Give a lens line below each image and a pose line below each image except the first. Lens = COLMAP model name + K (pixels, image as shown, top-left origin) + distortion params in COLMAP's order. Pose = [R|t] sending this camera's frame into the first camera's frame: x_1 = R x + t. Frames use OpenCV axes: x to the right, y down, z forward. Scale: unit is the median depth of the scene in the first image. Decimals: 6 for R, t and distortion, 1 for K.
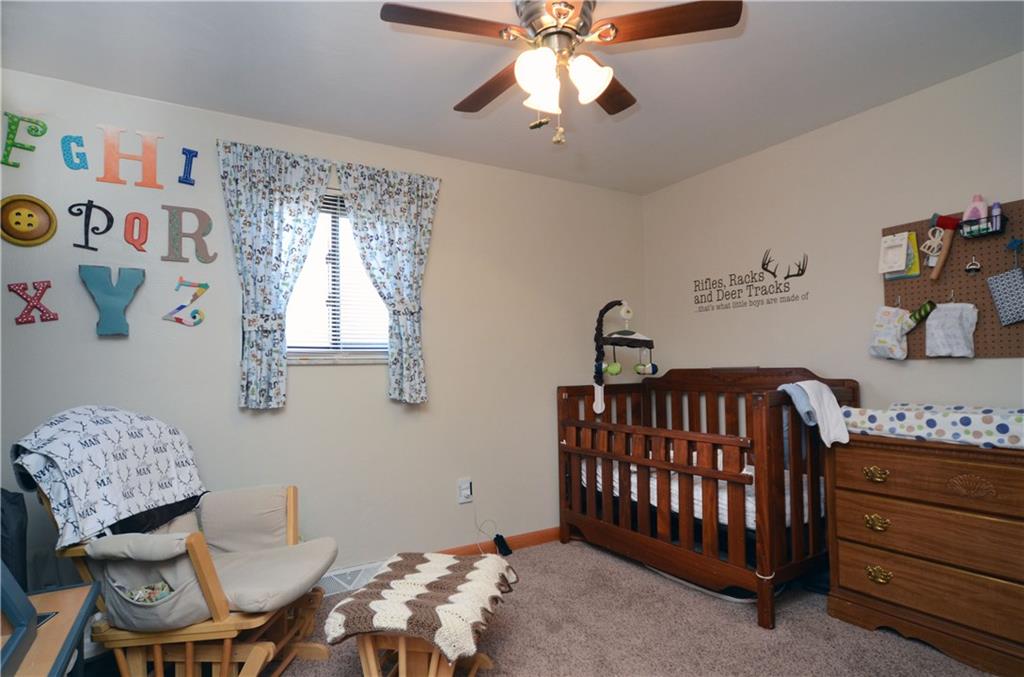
lens RADIAL K [[559.6, 0, 506.9], [0, 559.6, 342.8], [0, 0, 1]] dist [-0.002156, 0.004862]
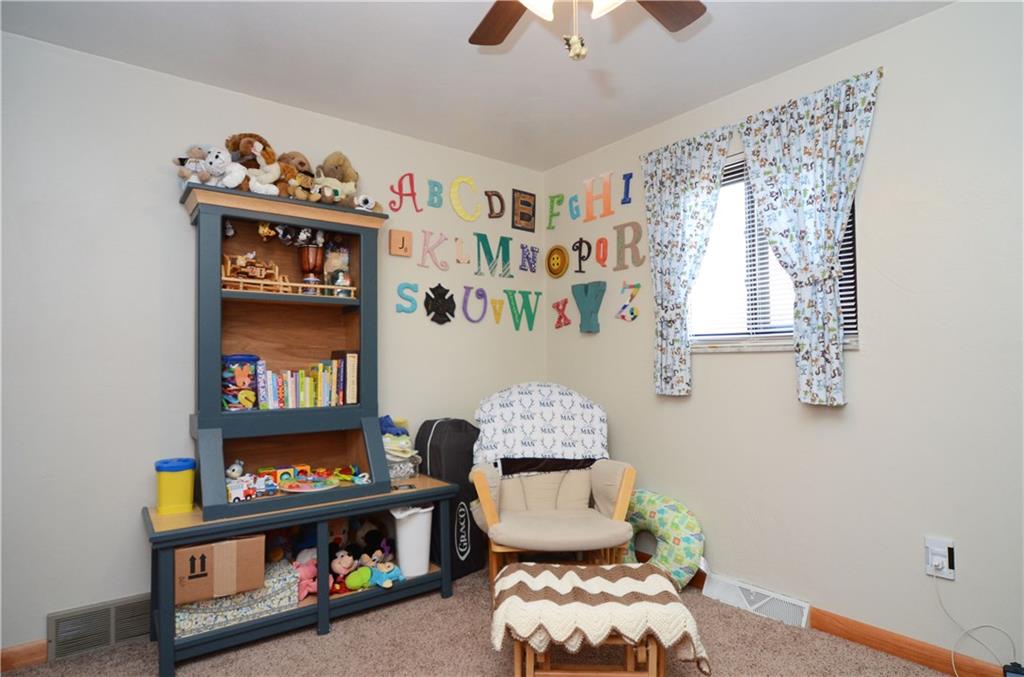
lens RADIAL K [[559.6, 0, 505.4], [0, 559.6, 343.5], [0, 0, 1]] dist [-0.002156, 0.004862]
pose [[0.119689, -0.014252, -0.992709, 0.590943], [0.055636, 0.998422, -0.007626, 0.011952], [0.991251, -0.054317, 0.120293, 0.584511]]
